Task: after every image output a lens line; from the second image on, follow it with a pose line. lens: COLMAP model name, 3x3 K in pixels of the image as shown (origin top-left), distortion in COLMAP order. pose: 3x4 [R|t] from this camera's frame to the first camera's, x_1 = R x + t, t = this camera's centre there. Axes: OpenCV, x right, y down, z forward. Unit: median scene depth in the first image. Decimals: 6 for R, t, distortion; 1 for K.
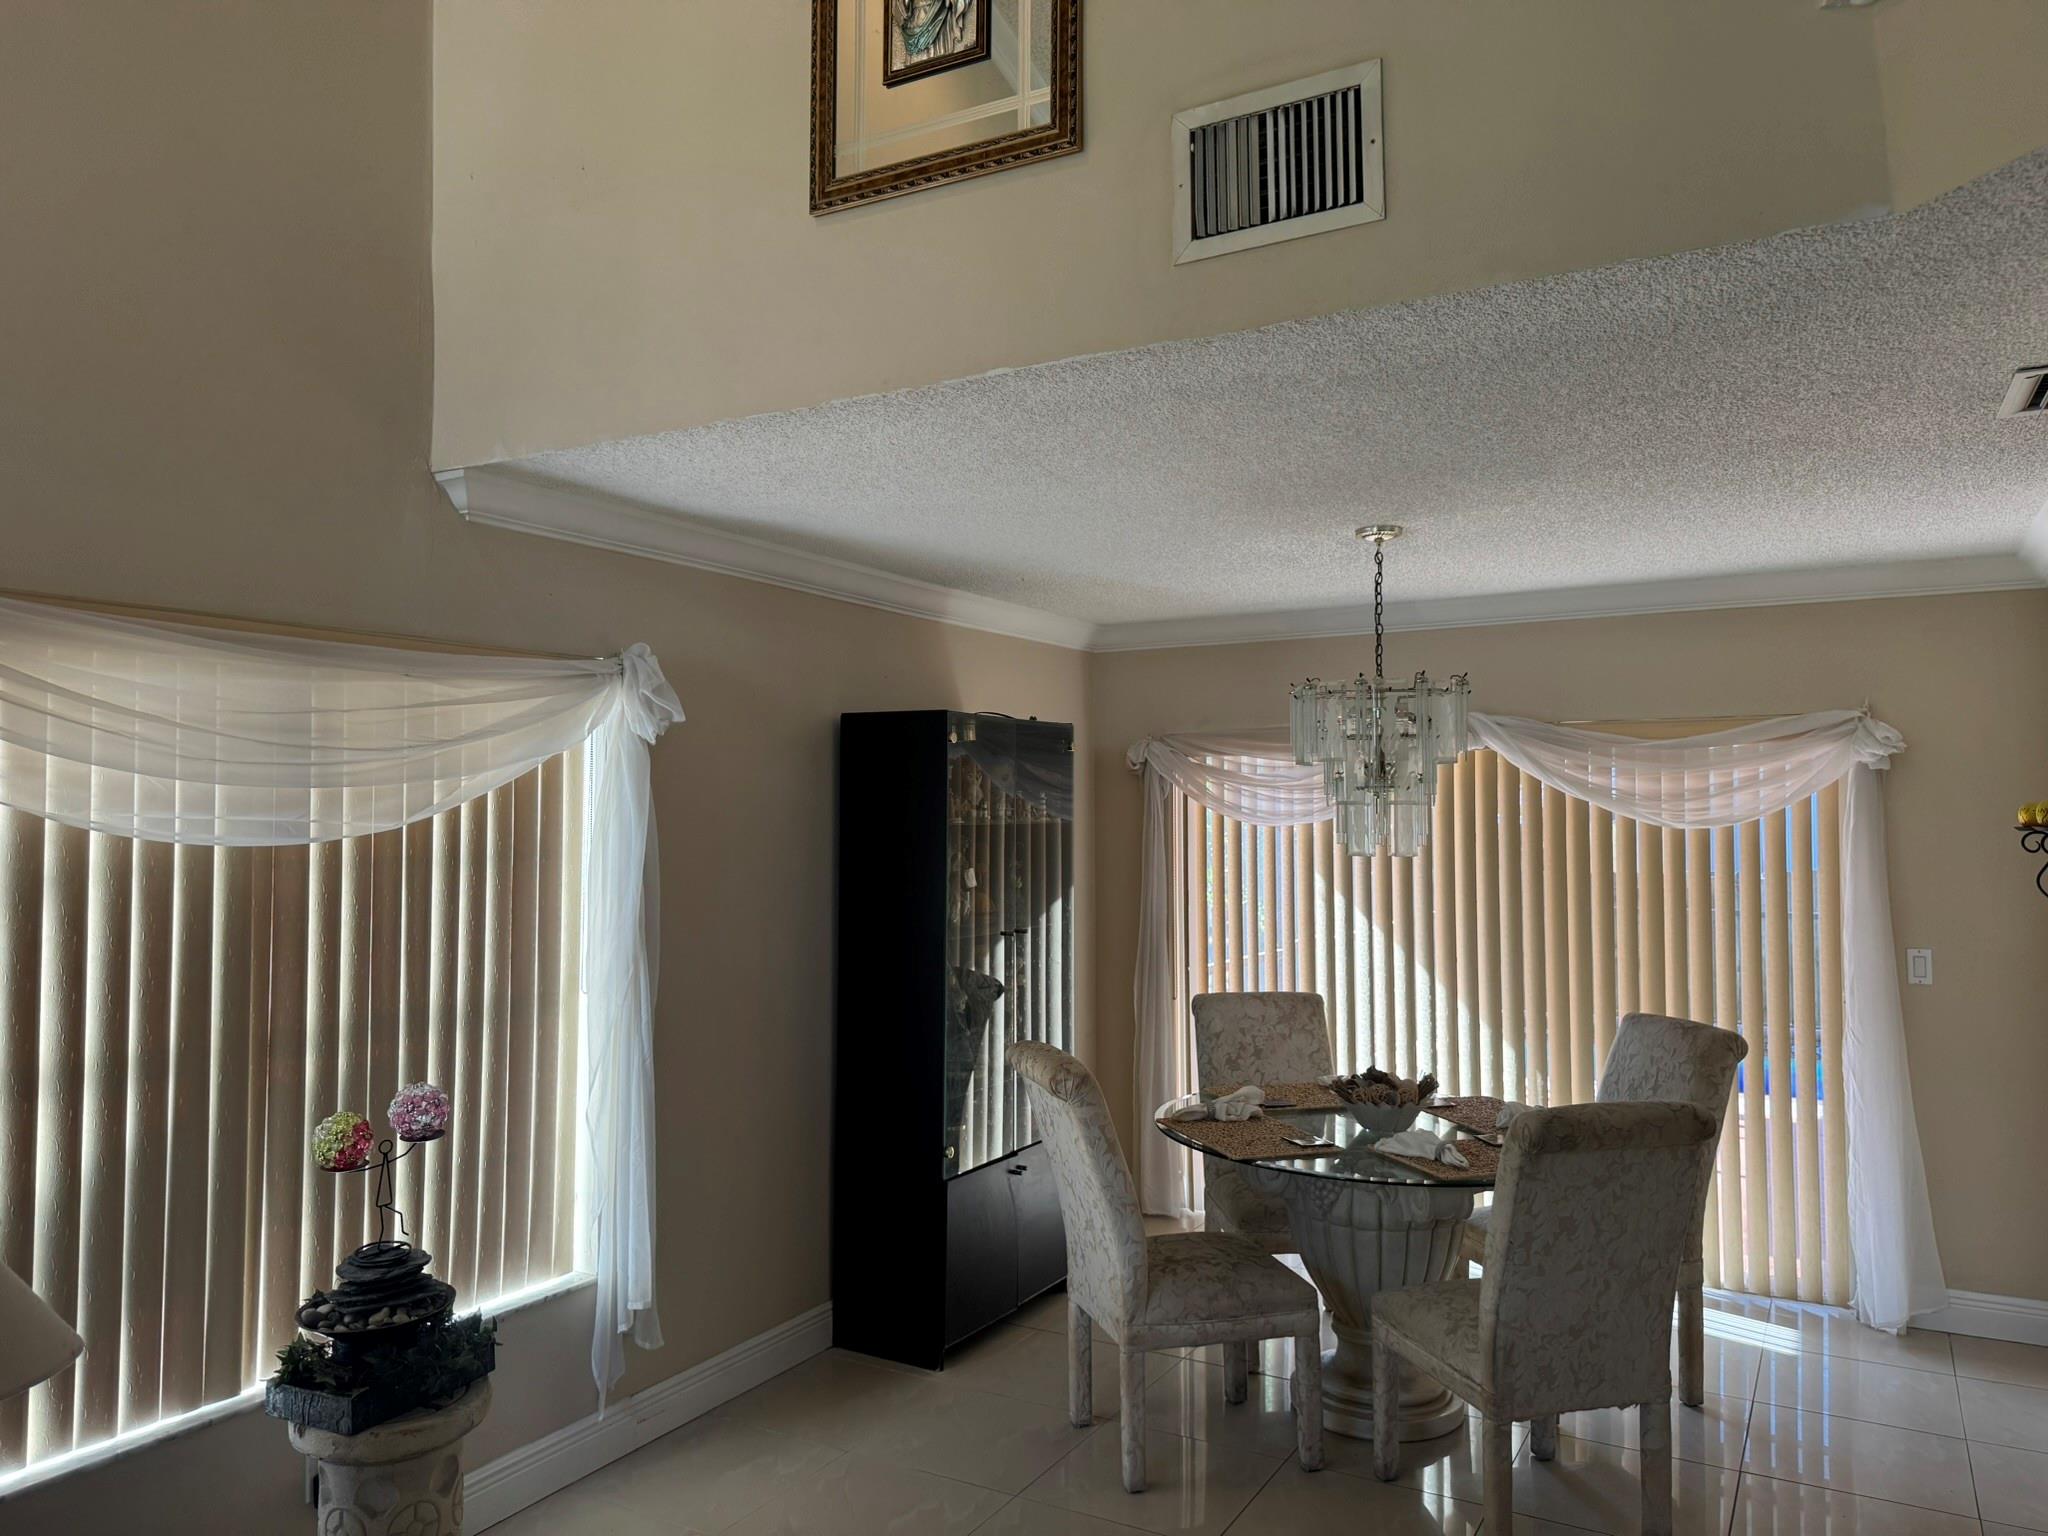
lens RADIAL K [[1435.1, 0, 1027.0], [0, 1435.1, 770.0], [0, 0, 1]] dist [0.079481, -0.109590]
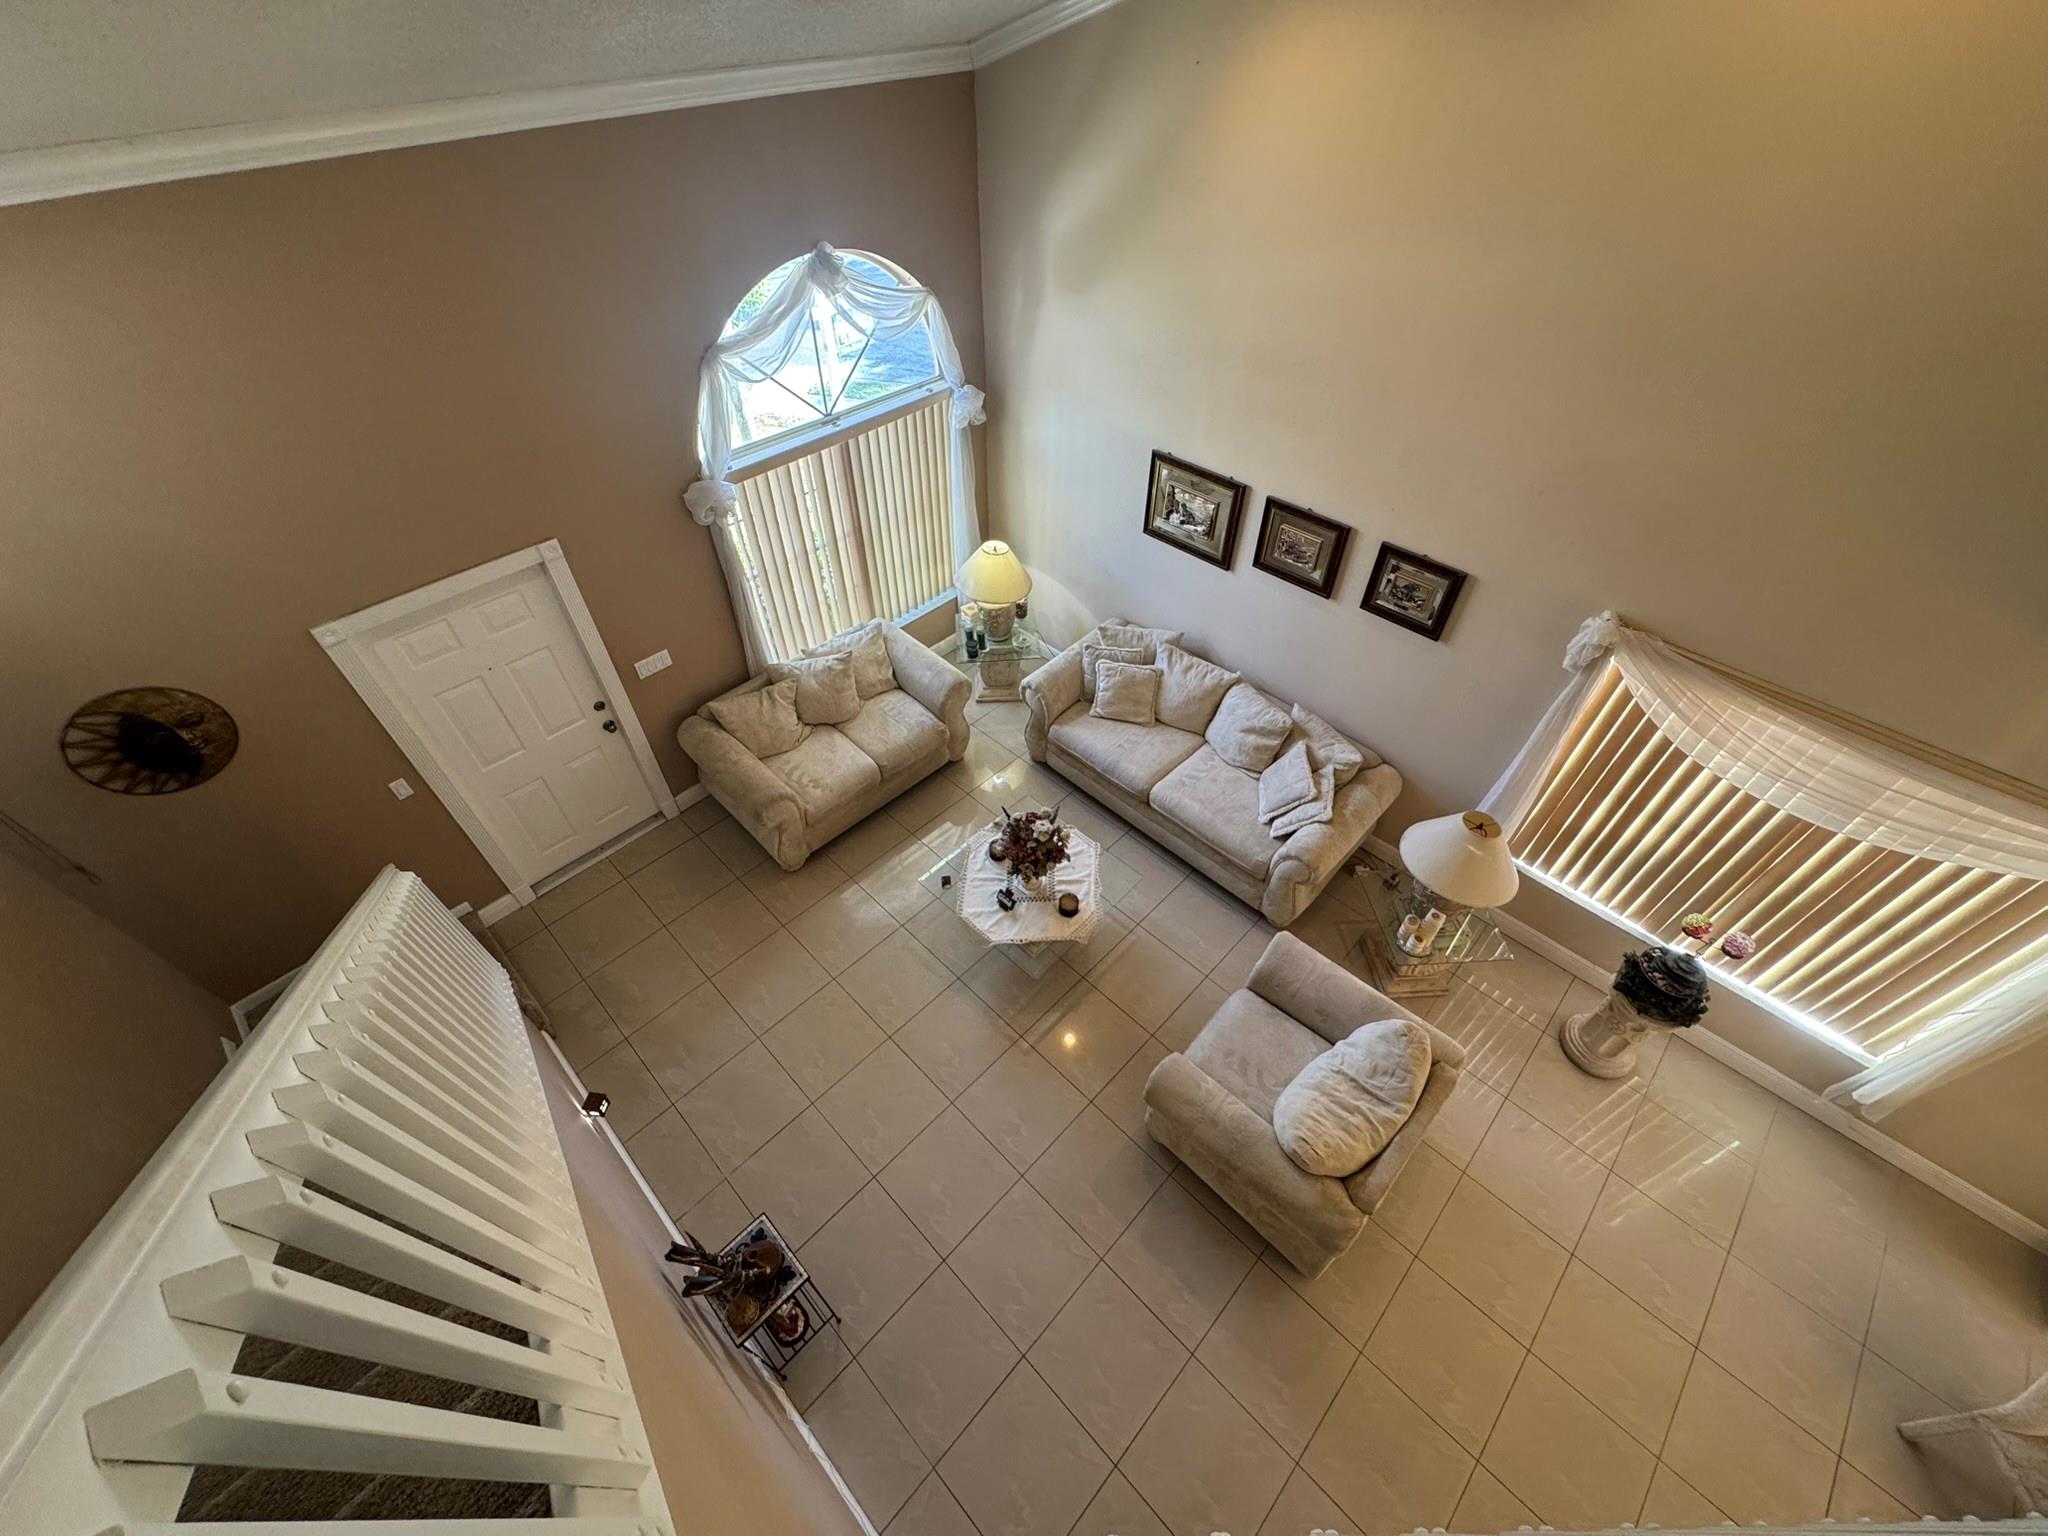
lens RADIAL K [[817.2, 0, 1022.3], [0, 817.2, 767.3], [0, 0, 1]] dist [-0.001283, 0.000274]
pose [[-0.254115, 0.696987, -0.670548, 0.382861], [0.029638, 0.698592, 0.714906, -0.654156], [0.966720, 0.161795, -0.198181, 0.088314]]
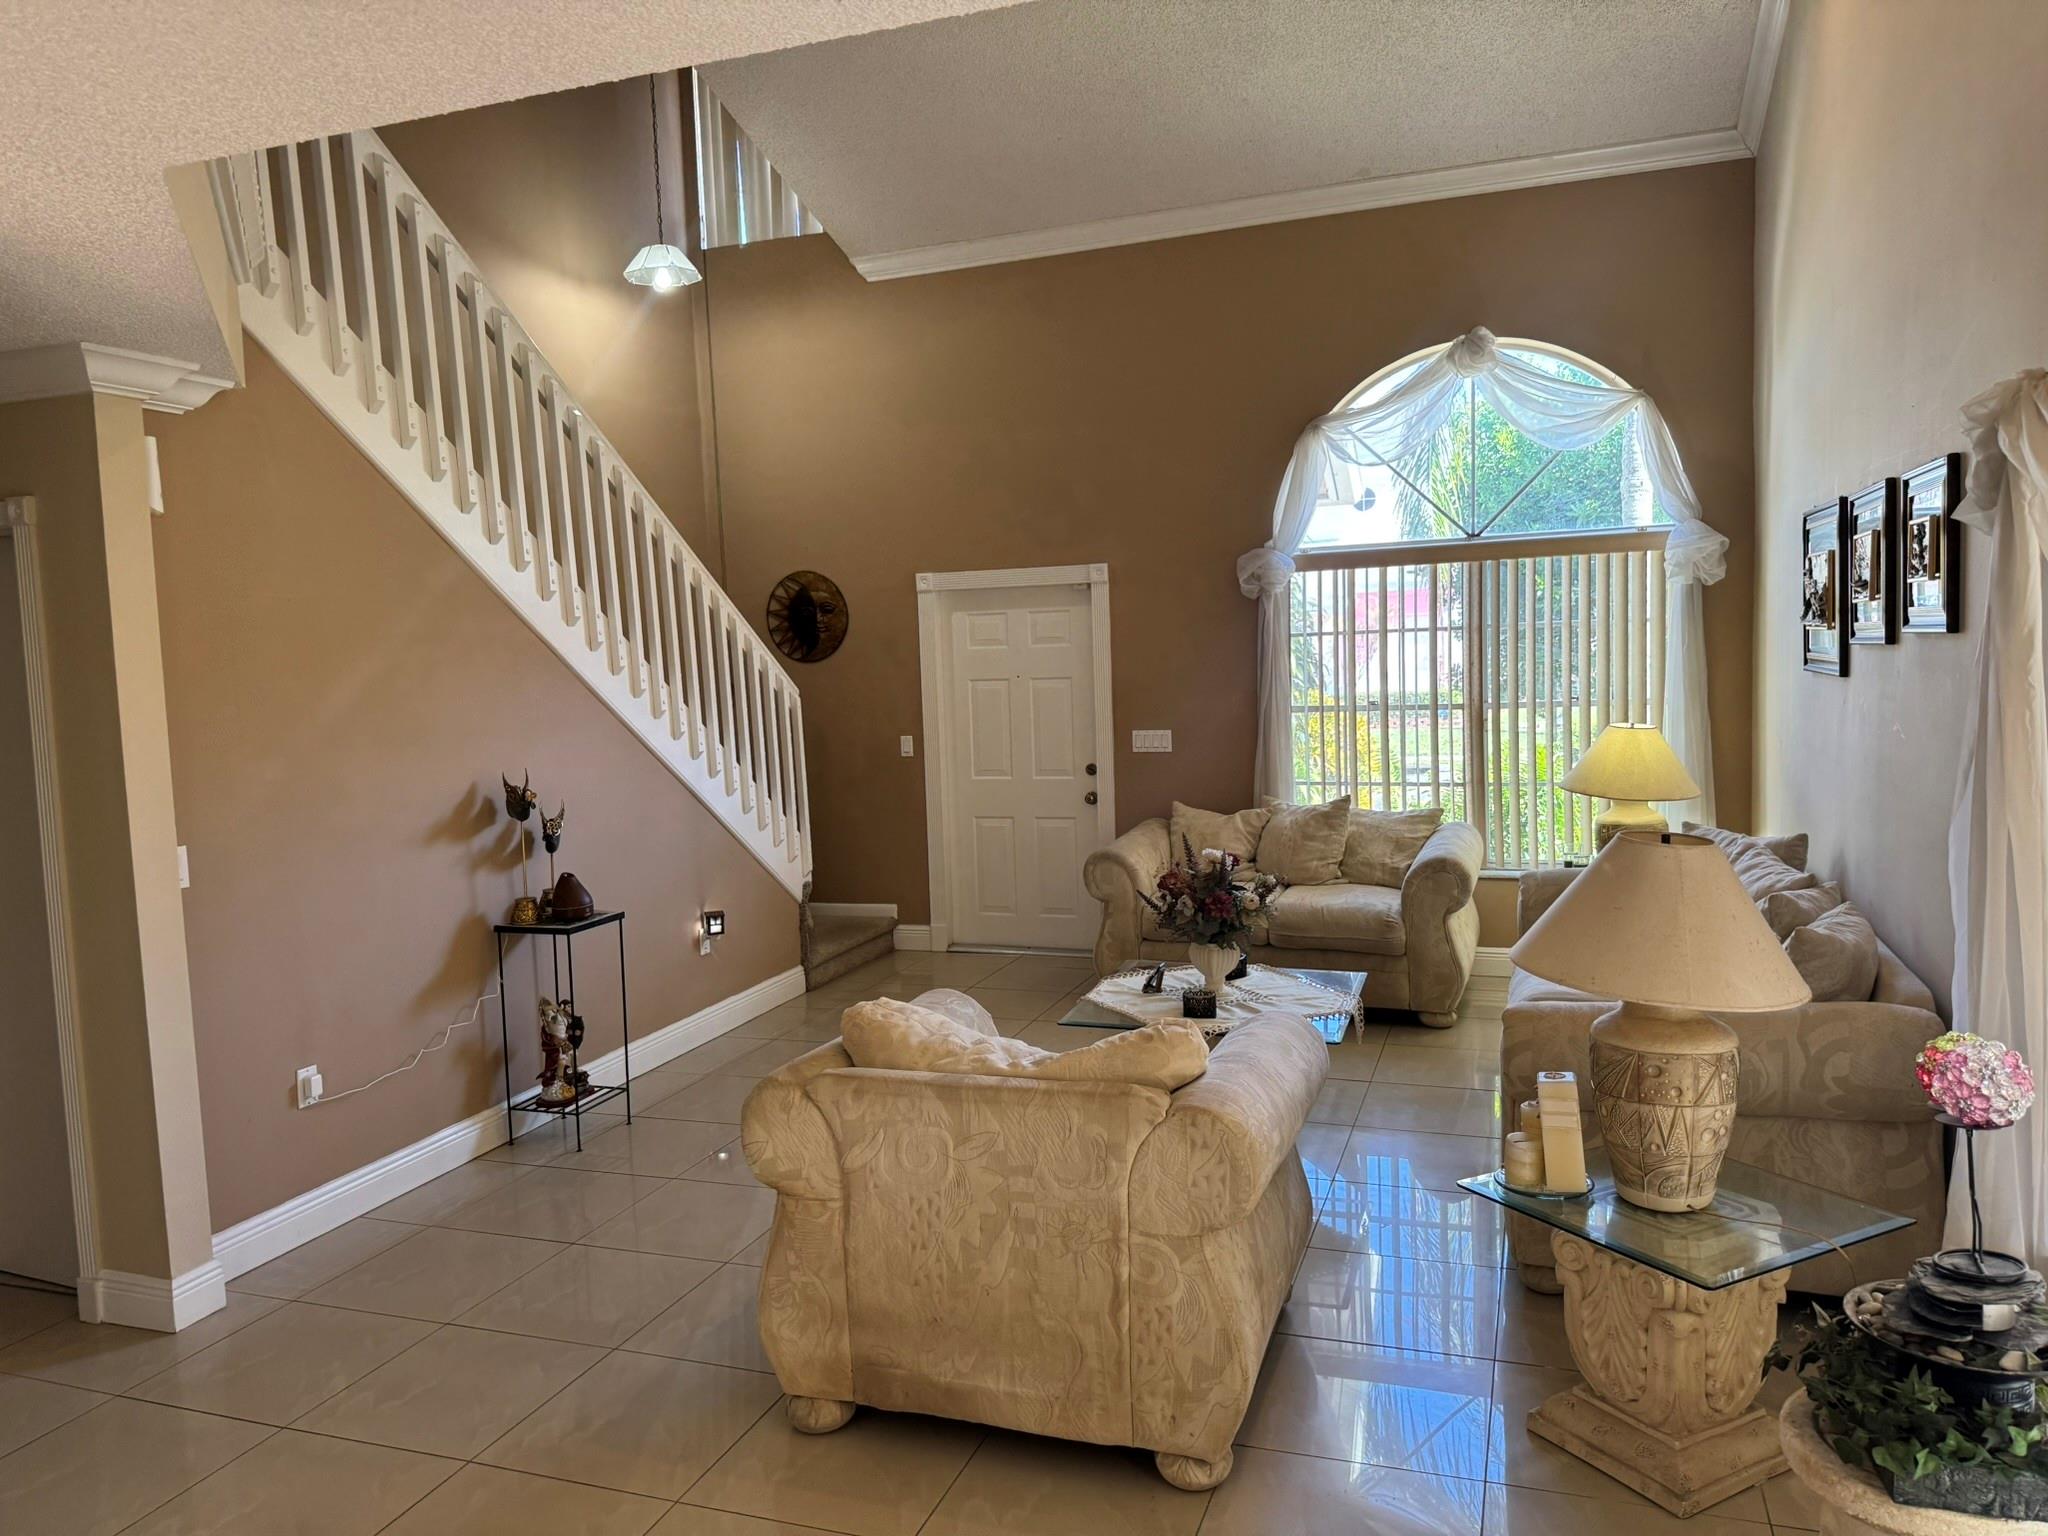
lens RADIAL K [[1435.1, 0, 1037.9], [0, 1435.1, 755.4], [0, 0, 1]] dist [0.079481, -0.109590]
pose [[-0.983673, 0.053833, -0.171726, 0.060286], [0.046558, 0.997851, 0.046116, 0.030864], [0.173839, 0.037368, -0.984065, 1.115612]]
